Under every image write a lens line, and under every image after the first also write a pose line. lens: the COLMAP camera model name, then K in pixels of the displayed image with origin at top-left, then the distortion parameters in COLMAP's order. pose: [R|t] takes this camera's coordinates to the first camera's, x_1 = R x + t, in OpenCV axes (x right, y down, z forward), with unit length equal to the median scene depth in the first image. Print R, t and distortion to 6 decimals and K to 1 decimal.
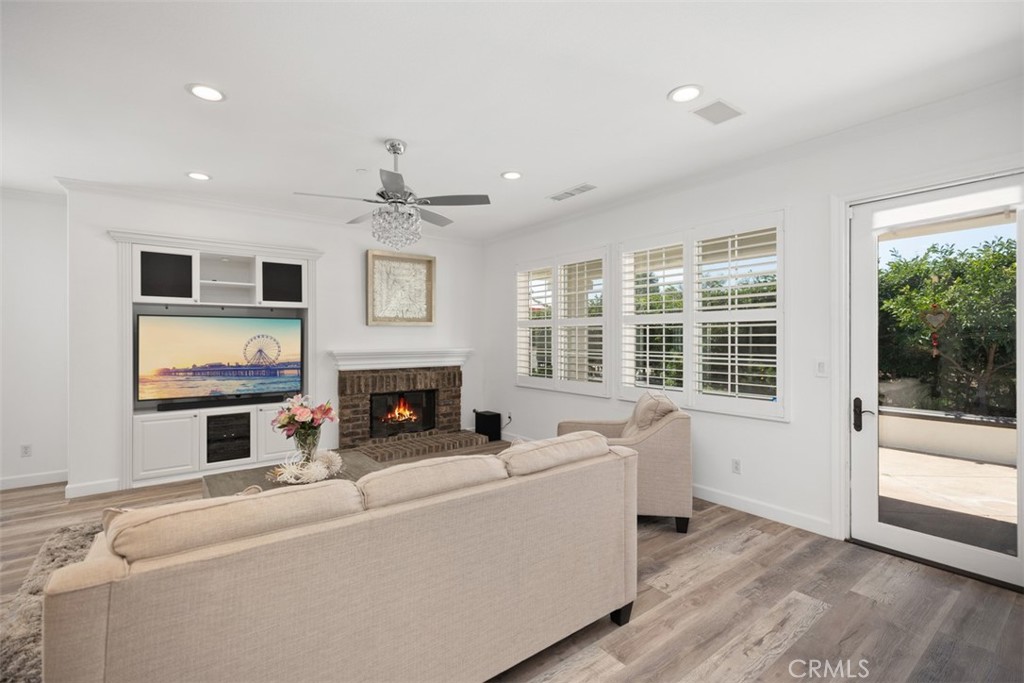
lens RADIAL K [[458.4, 0, 507.5], [0, 458.4, 339.5], [0, 0, 1]] dist [0.002547, 0.000443]
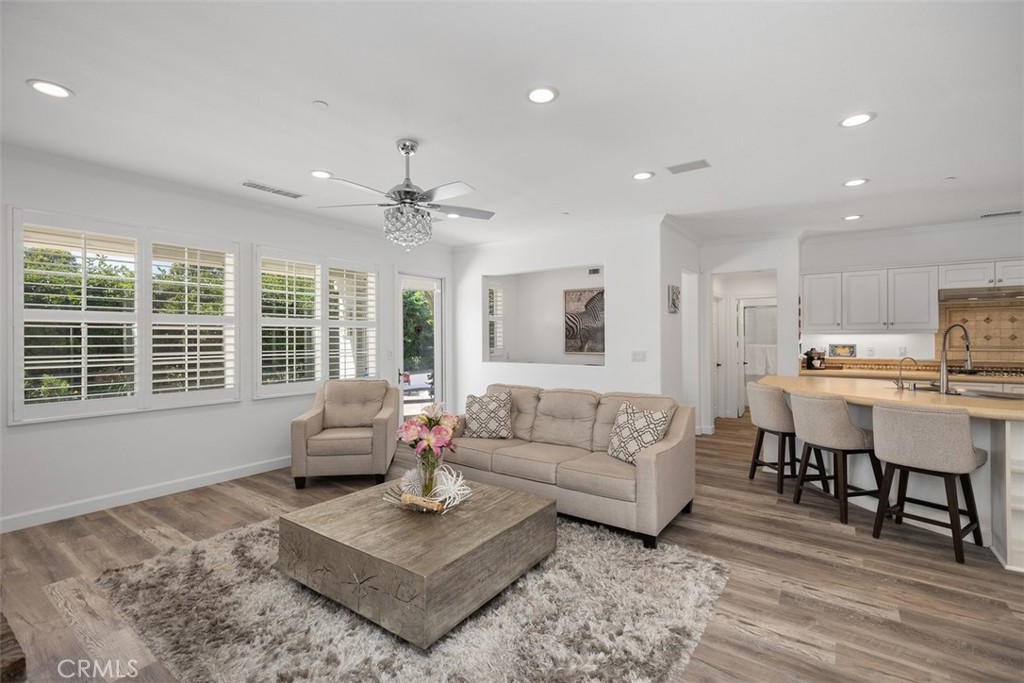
lens RADIAL K [[475.5, 0, 512.0], [0, 475.5, 341.5], [0, 0, 1]] dist [0.015301, -0.000072]
pose [[-0.311269, -0.001969, 0.950320, -0.875553], [0.008909, 0.999948, 0.004989, 0.002375], [-0.950280, 0.010019, -0.311235, 0.736920]]
